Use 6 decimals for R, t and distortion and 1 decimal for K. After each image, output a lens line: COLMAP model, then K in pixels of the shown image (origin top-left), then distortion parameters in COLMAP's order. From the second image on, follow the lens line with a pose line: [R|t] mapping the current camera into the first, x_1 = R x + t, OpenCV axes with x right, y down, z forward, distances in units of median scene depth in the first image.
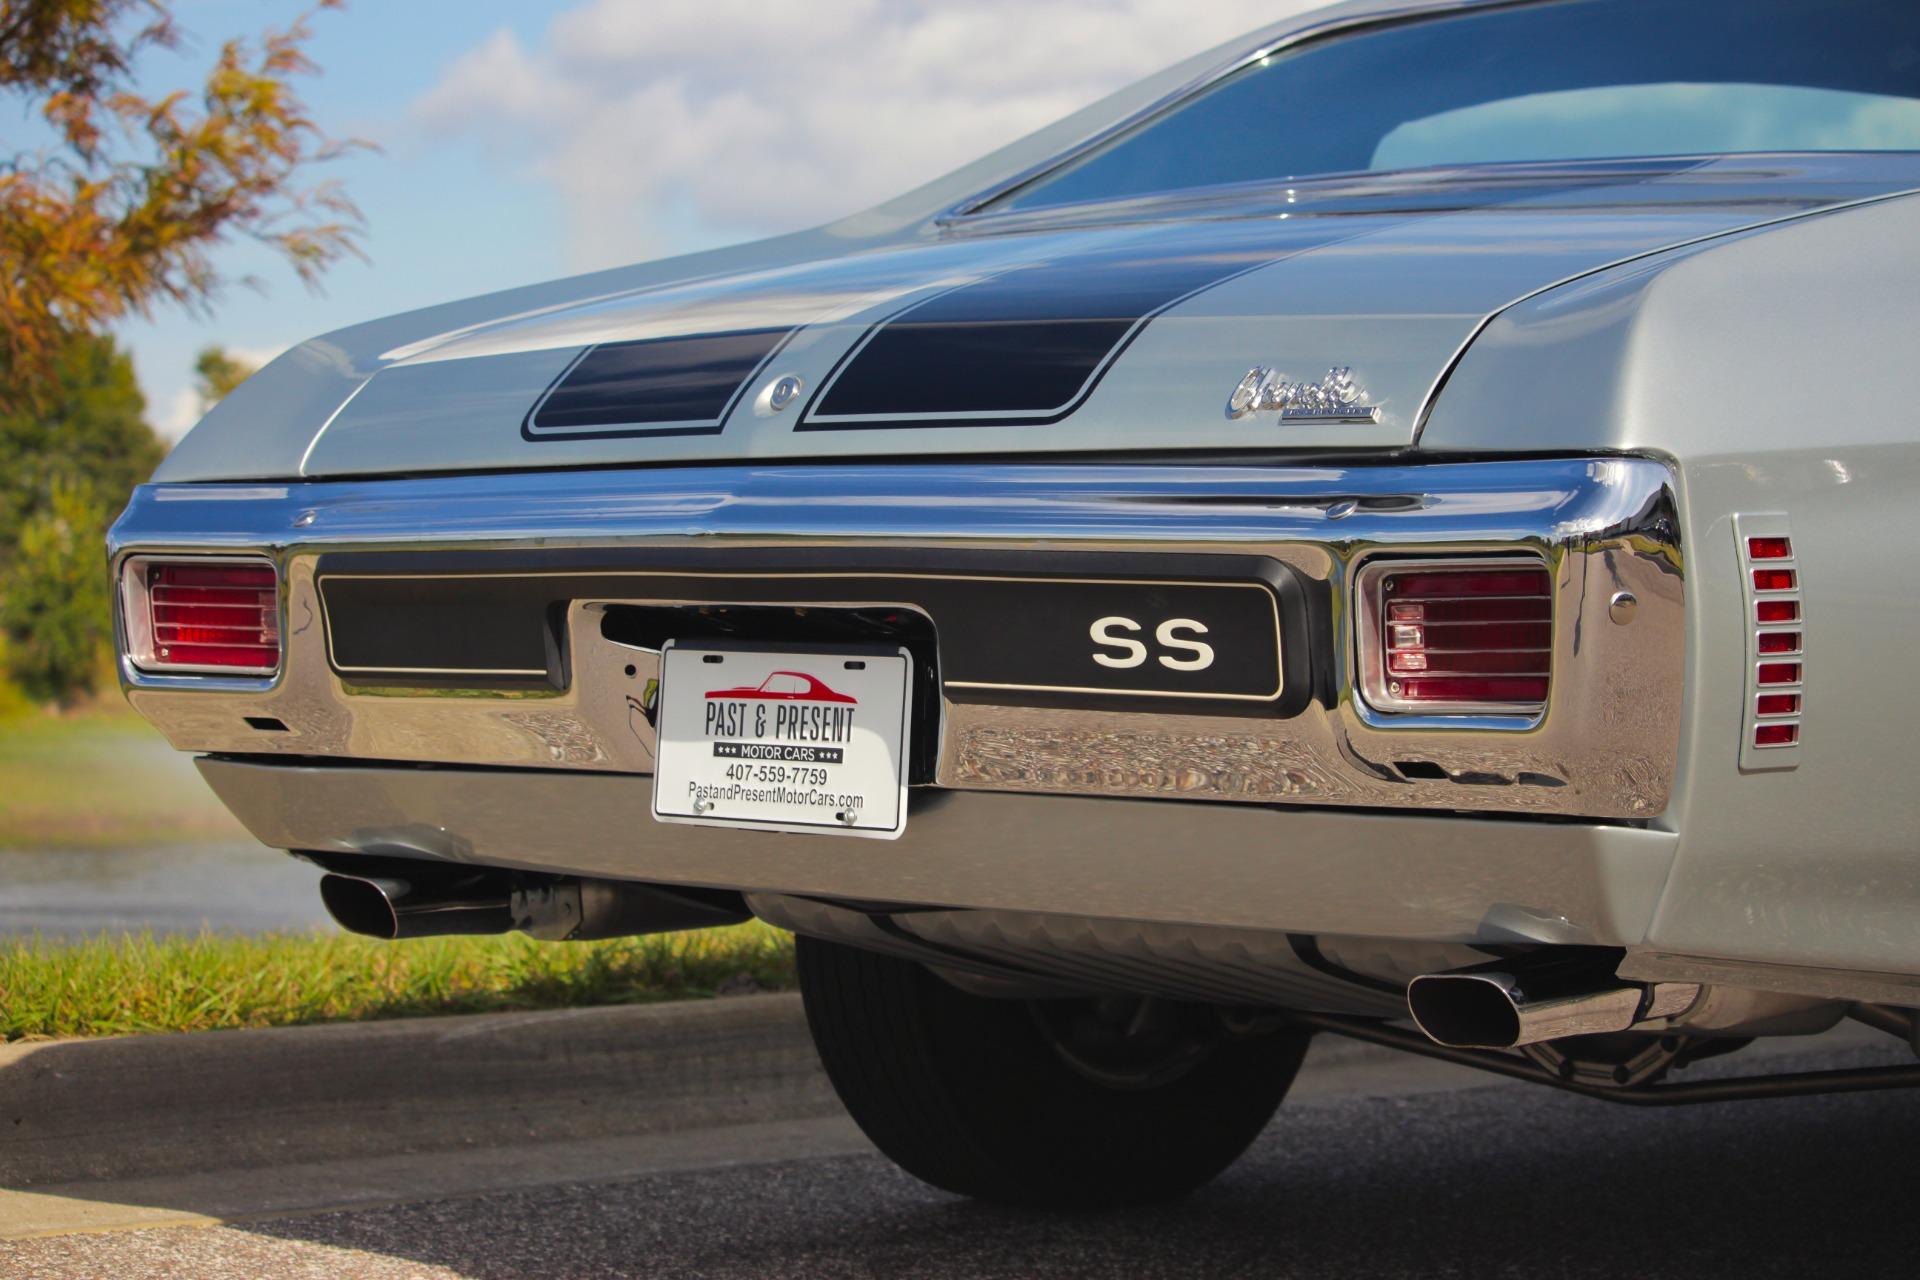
lens RADIAL K [[4963.7, 0, 961.8], [0, 4963.7, 634.4], [0, 0, 1]] dist [-0.451106, 0.000000]
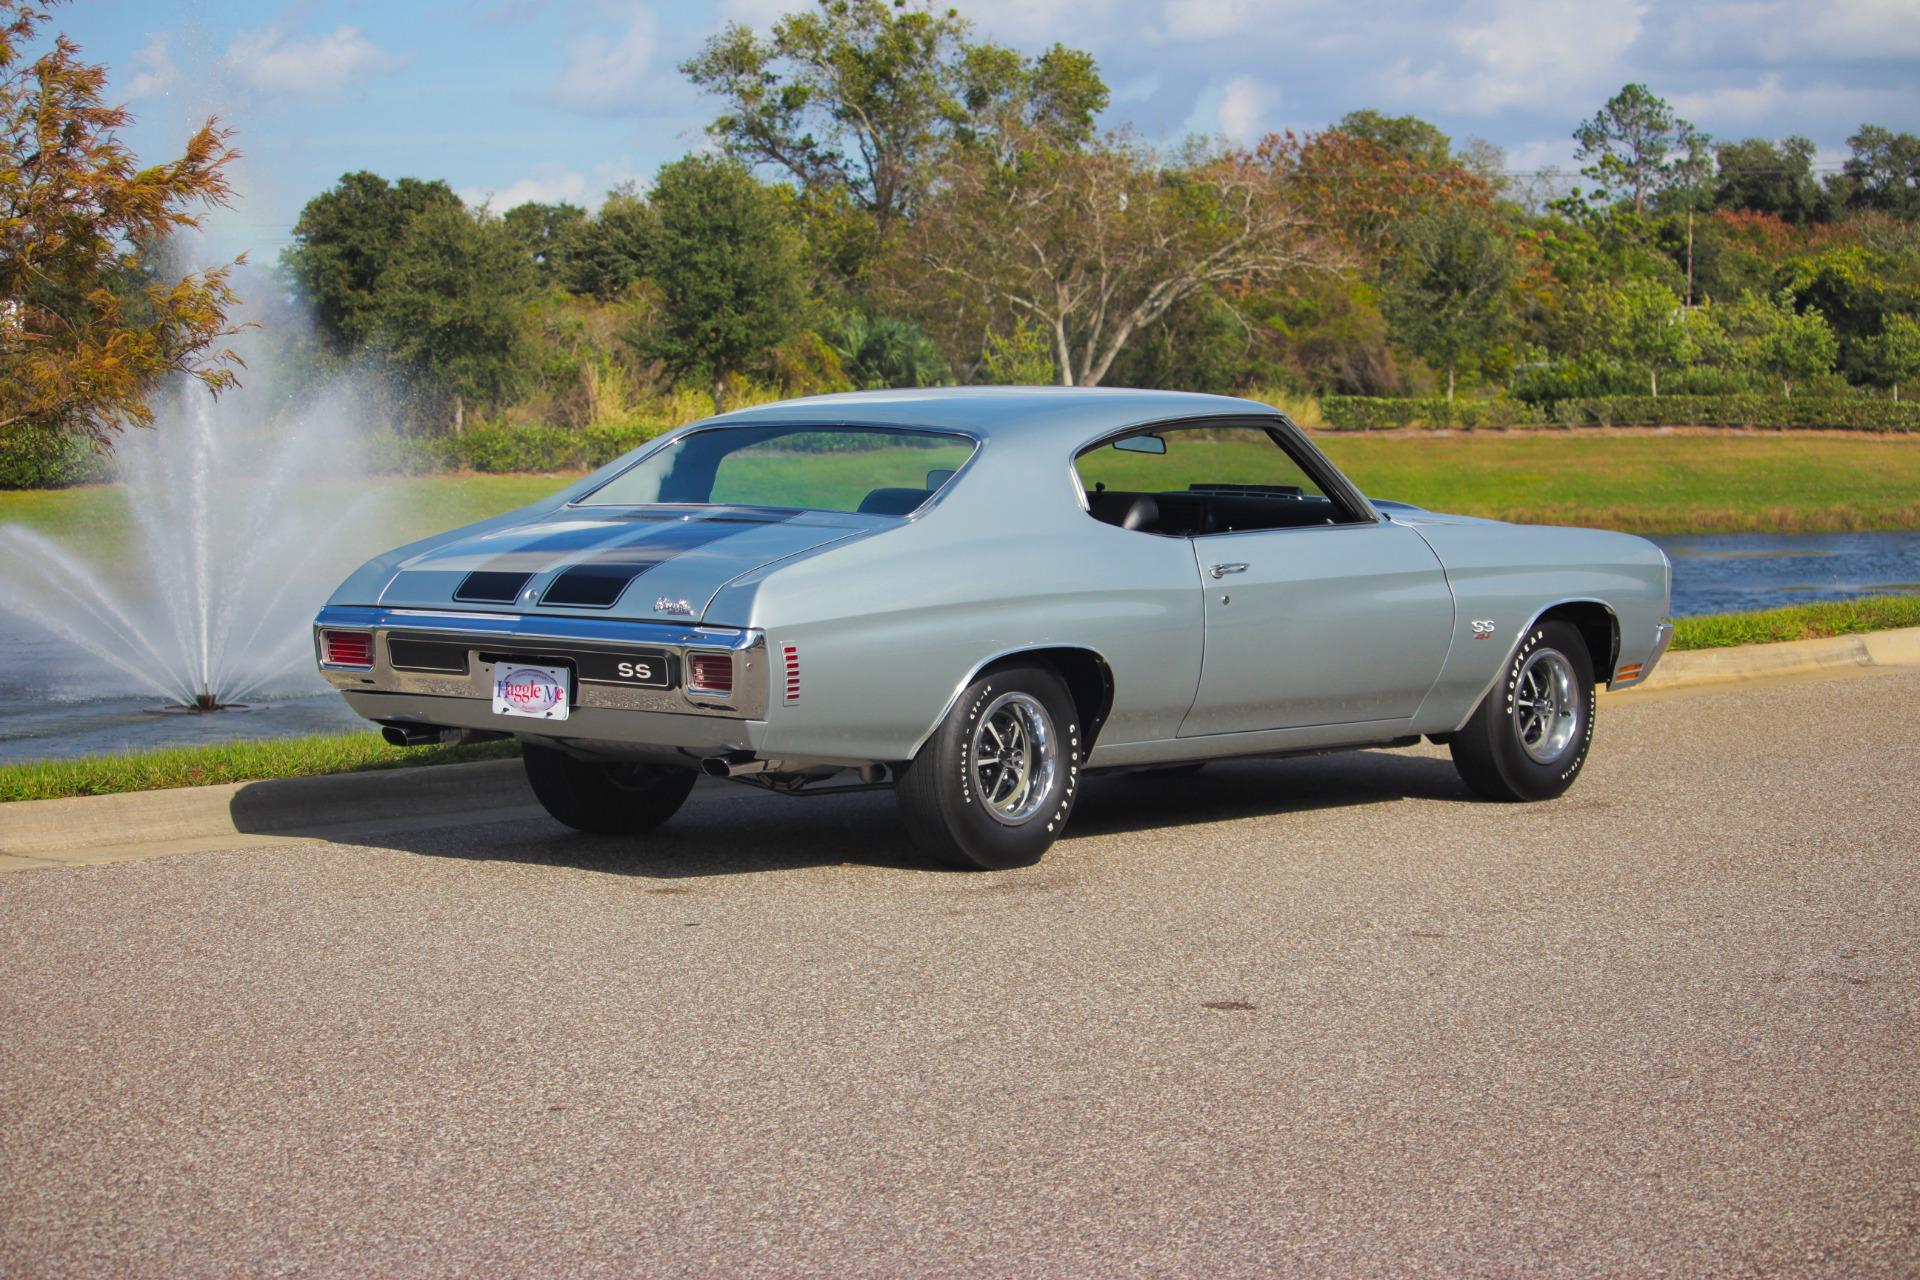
lens RADIAL K [[4963.7, 0, 974.7], [0, 4963.7, 675.3], [0, 0, 1]] dist [-0.451106, 0.000000]
pose [[0.995664, -0.007088, 0.092756, -0.049333], [0.001542, 0.998213, 0.059729, -0.201400], [-0.093013, -0.059327, 0.993896, -2.549907]]
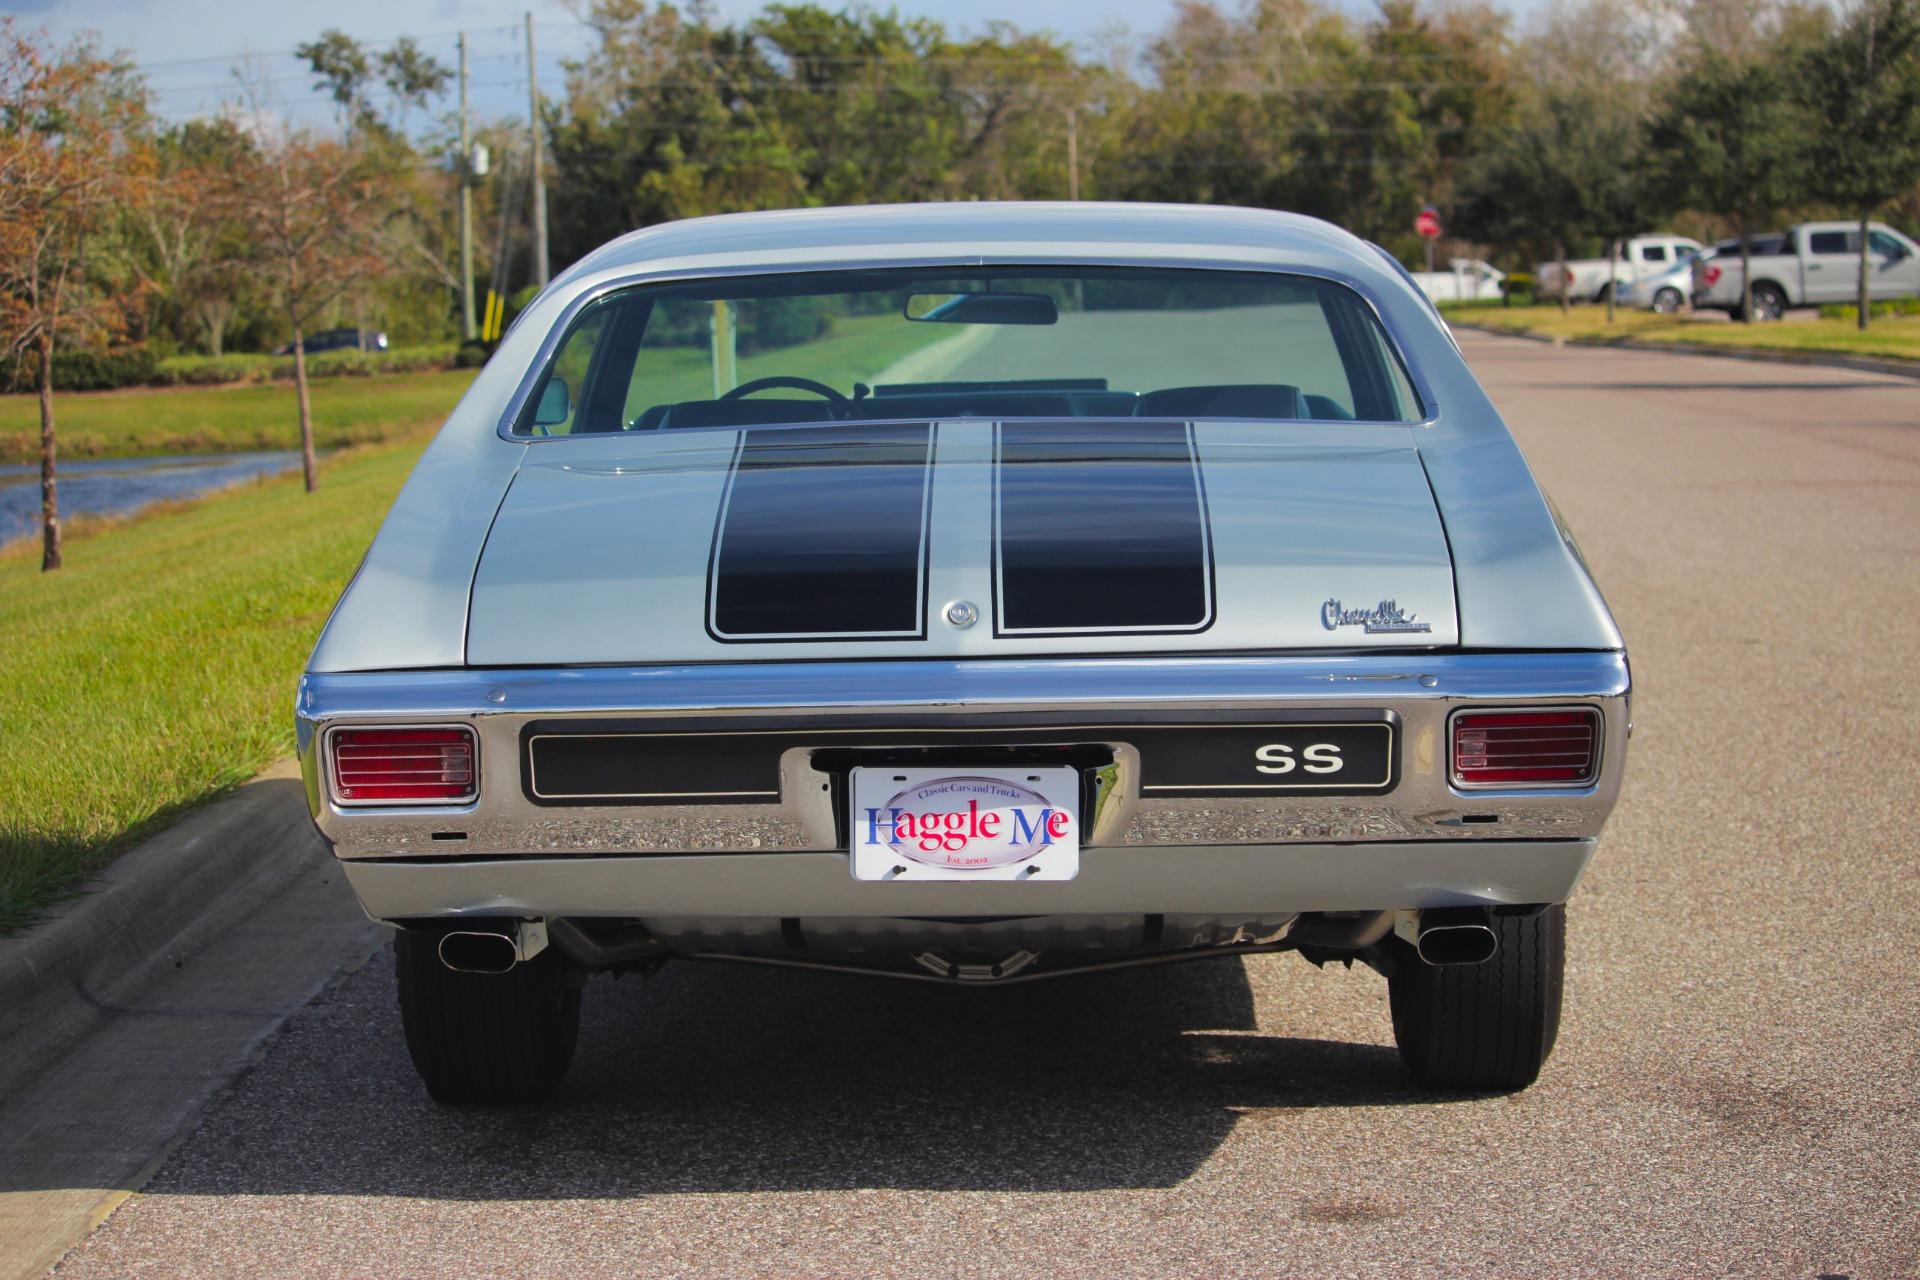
lens RADIAL K [[4963.7, 0, 1037.2], [0, 4963.7, 605.9], [0, 0, 1]] dist [-0.451106, 0.000000]
pose [[0.709904, -0.063024, 0.701473, -1.160594], [0.029731, 0.997782, 0.059557, -0.147400], [-0.703670, -0.021424, 0.710203, -0.178108]]
